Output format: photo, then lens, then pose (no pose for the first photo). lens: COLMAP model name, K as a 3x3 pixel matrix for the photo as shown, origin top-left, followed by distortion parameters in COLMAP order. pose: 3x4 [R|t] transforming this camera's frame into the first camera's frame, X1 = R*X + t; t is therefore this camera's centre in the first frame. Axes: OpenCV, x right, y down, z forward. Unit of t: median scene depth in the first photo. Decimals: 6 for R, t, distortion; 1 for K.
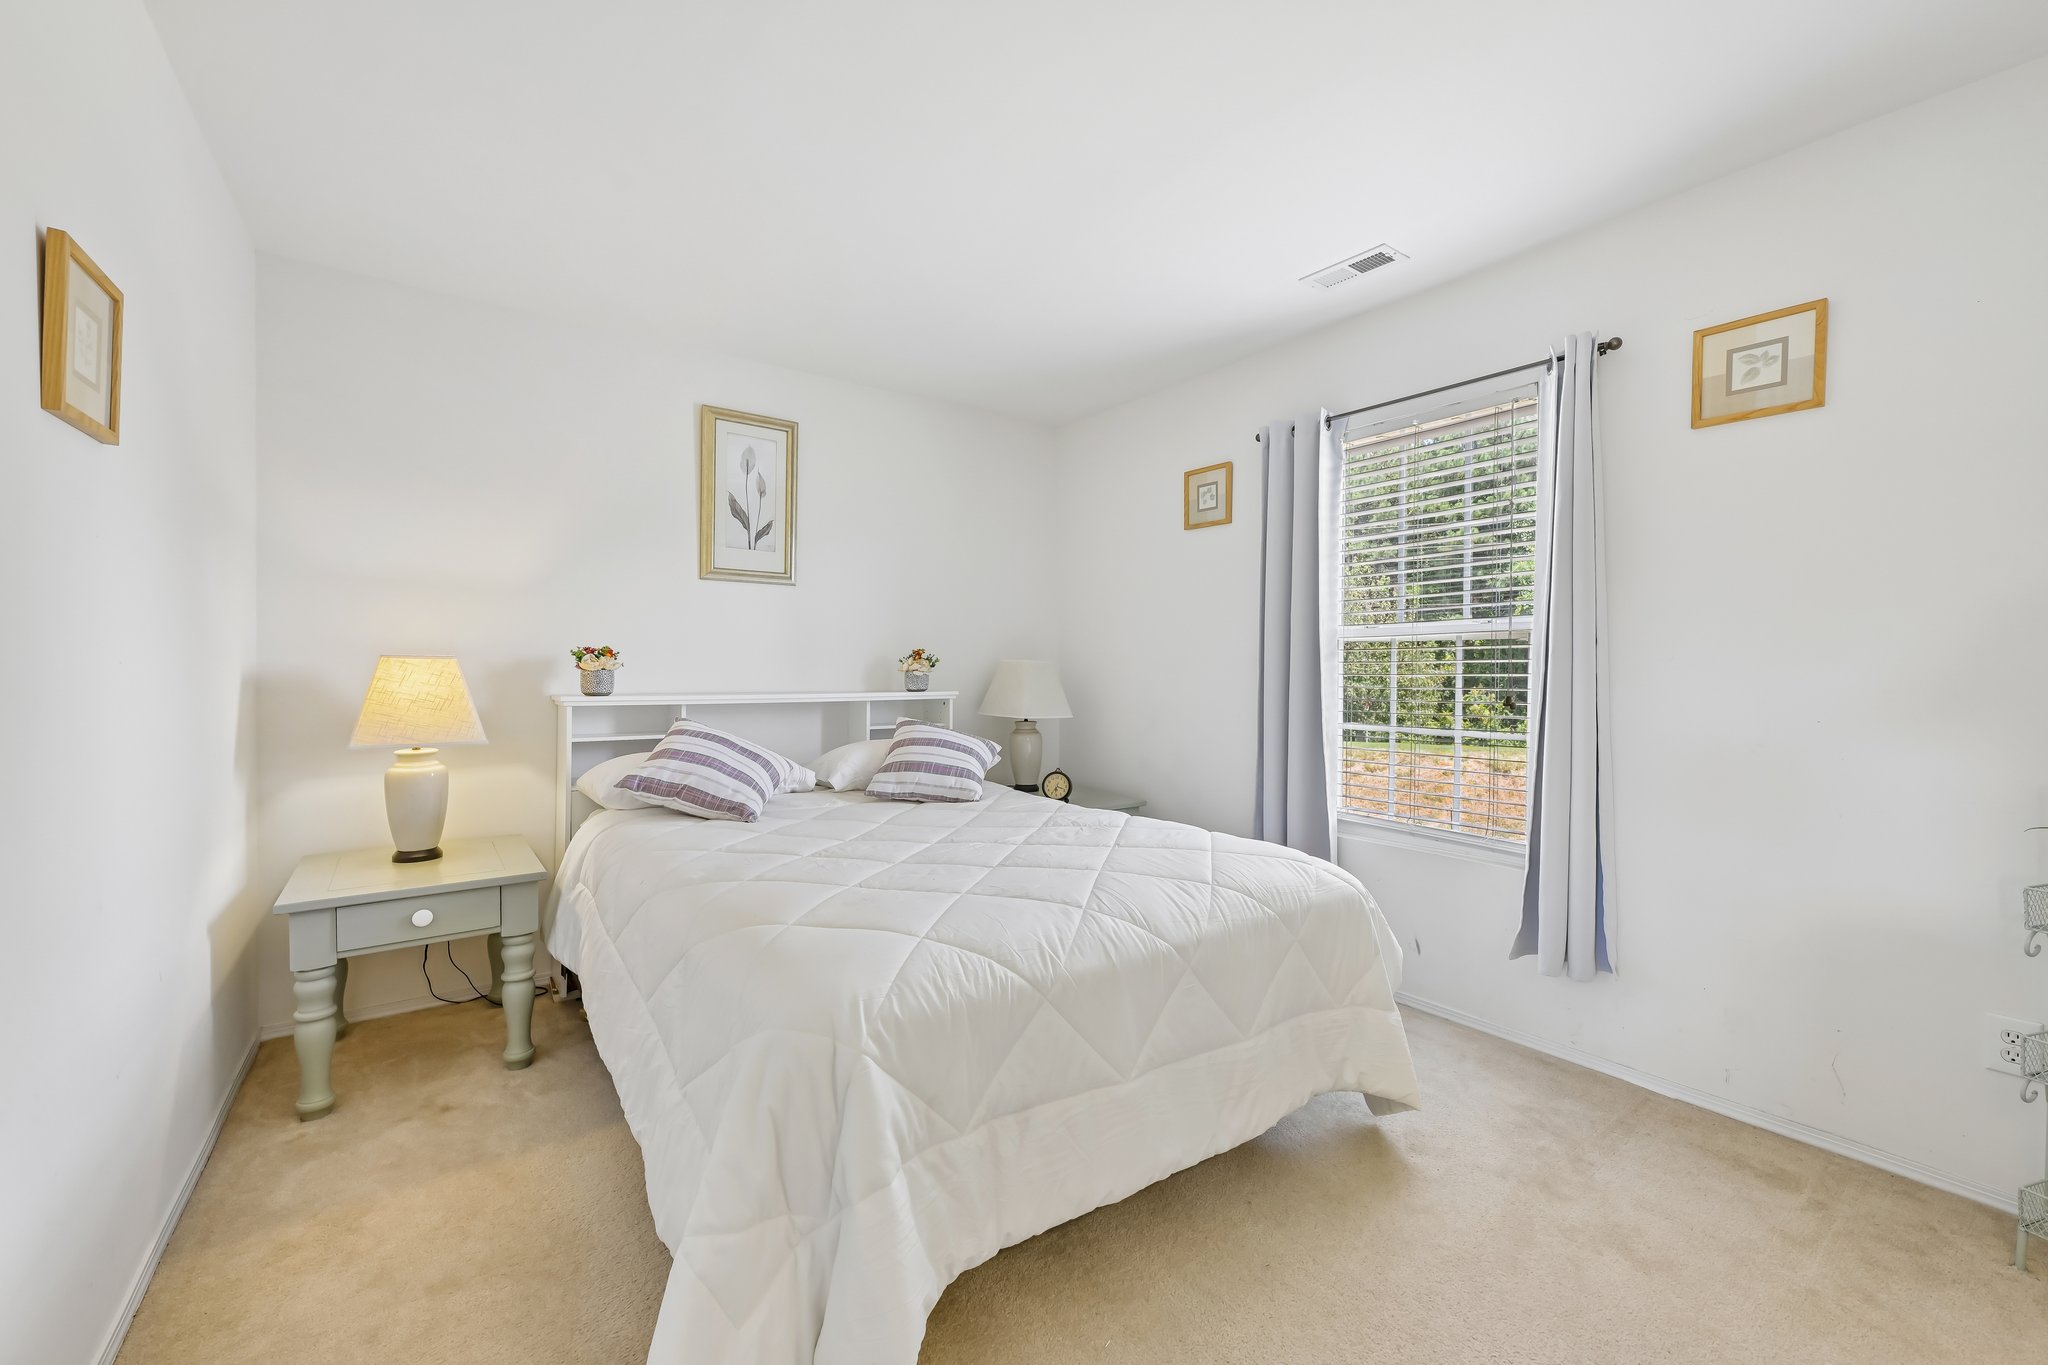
lens RADIAL K [[805.8, 0, 998.0], [0, 805.8, 662.1], [0, 0, 1]] dist [-0.002180, -0.000245]
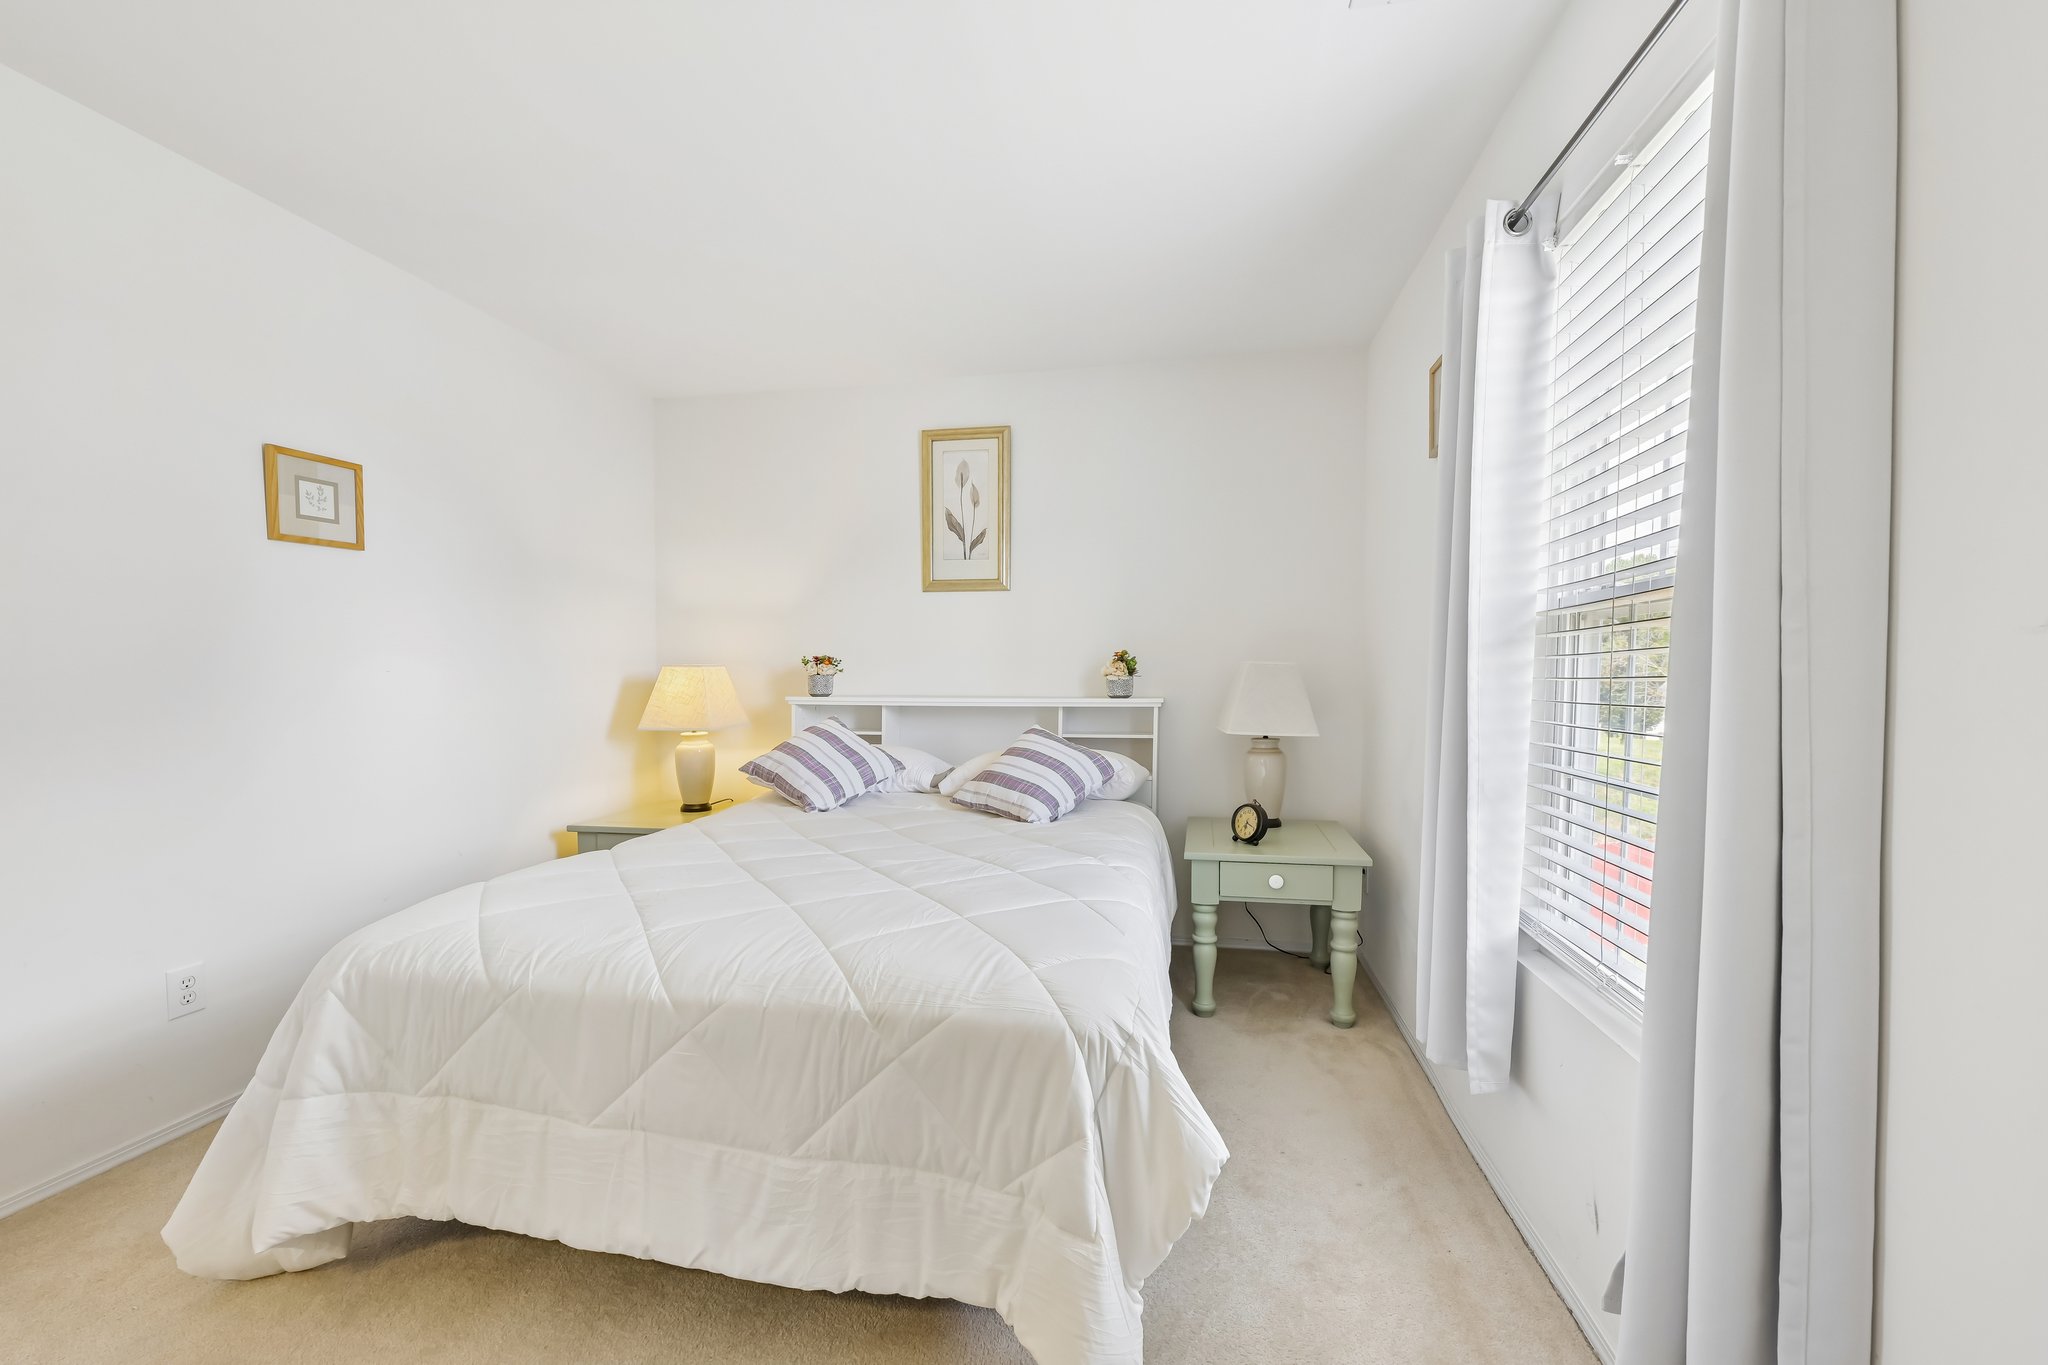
lens RADIAL K [[805.8, 0, 1018.5], [0, 805.8, 698.1], [0, 0, 1]] dist [-0.002180, -0.000245]
pose [[0.701352, 0.017087, -0.712610, 0.494904], [0.010061, 0.999376, 0.033865, 0.005426], [0.712744, -0.030921, 0.700743, 0.314354]]
